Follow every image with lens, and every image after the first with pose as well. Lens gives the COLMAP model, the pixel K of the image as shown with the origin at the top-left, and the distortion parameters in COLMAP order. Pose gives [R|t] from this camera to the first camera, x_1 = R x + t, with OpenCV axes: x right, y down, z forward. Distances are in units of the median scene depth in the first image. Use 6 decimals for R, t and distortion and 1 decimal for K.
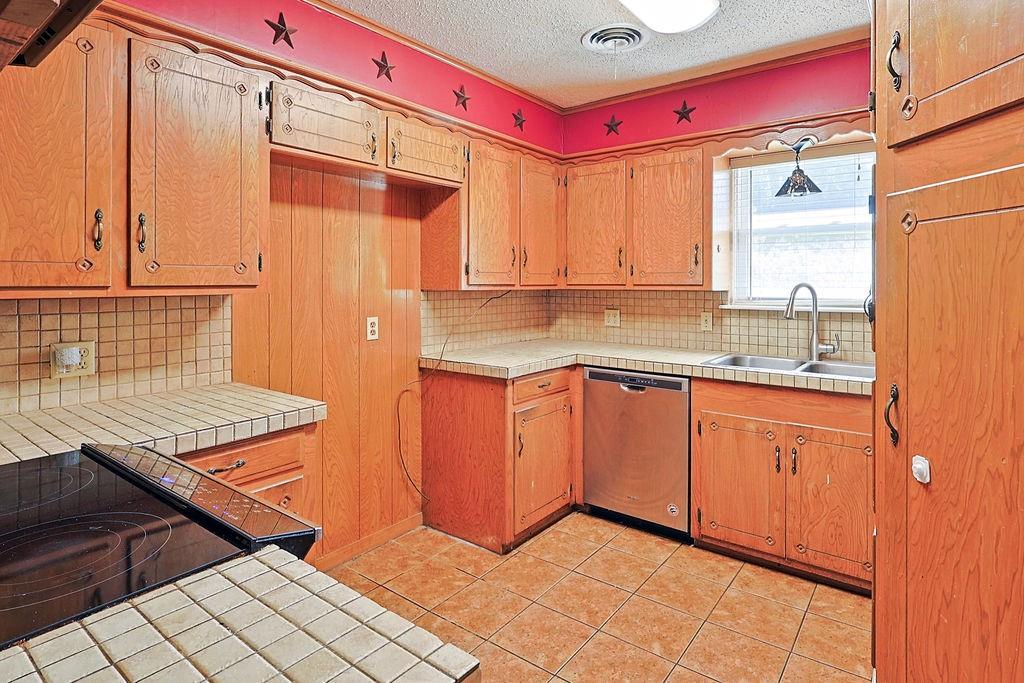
lens RADIAL K [[544.0, 0, 512.0], [0, 544.0, 341.5], [0, 0, 1]] dist [-0.000262, 0.000071]
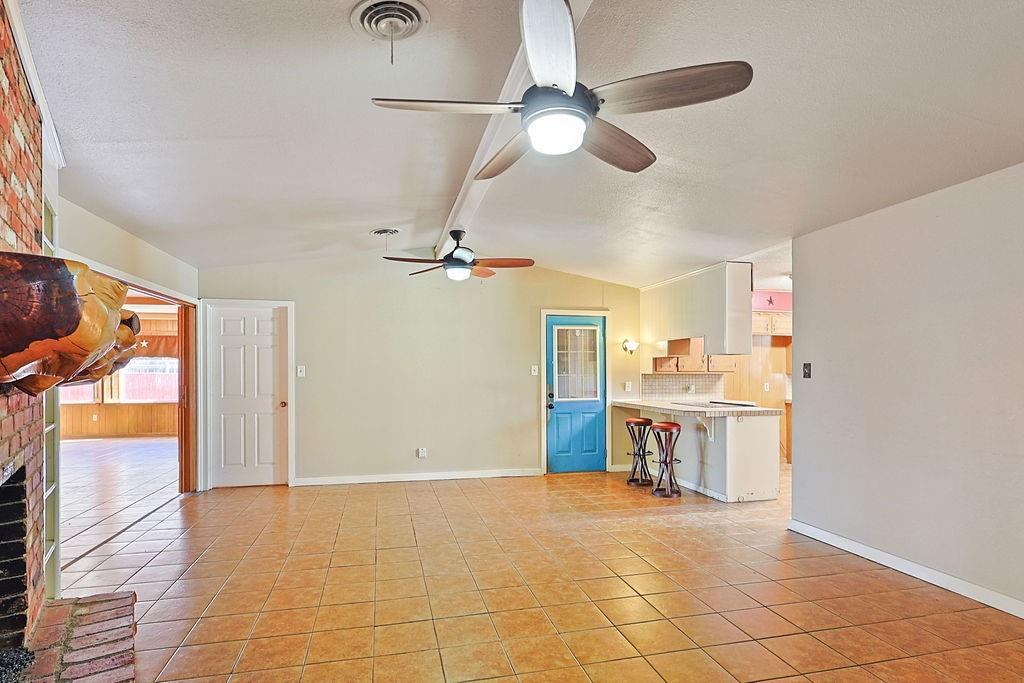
lens RADIAL K [[544.0, 0, 512.0], [0, 544.0, 341.5], [0, 0, 1]] dist [-0.000262, 0.000071]
pose [[0.783679, -0.040011, -0.619876, 0.597438], [-0.066073, 0.986892, -0.147234, 0.313554], [0.617642, 0.156341, 0.770763, -2.587333]]
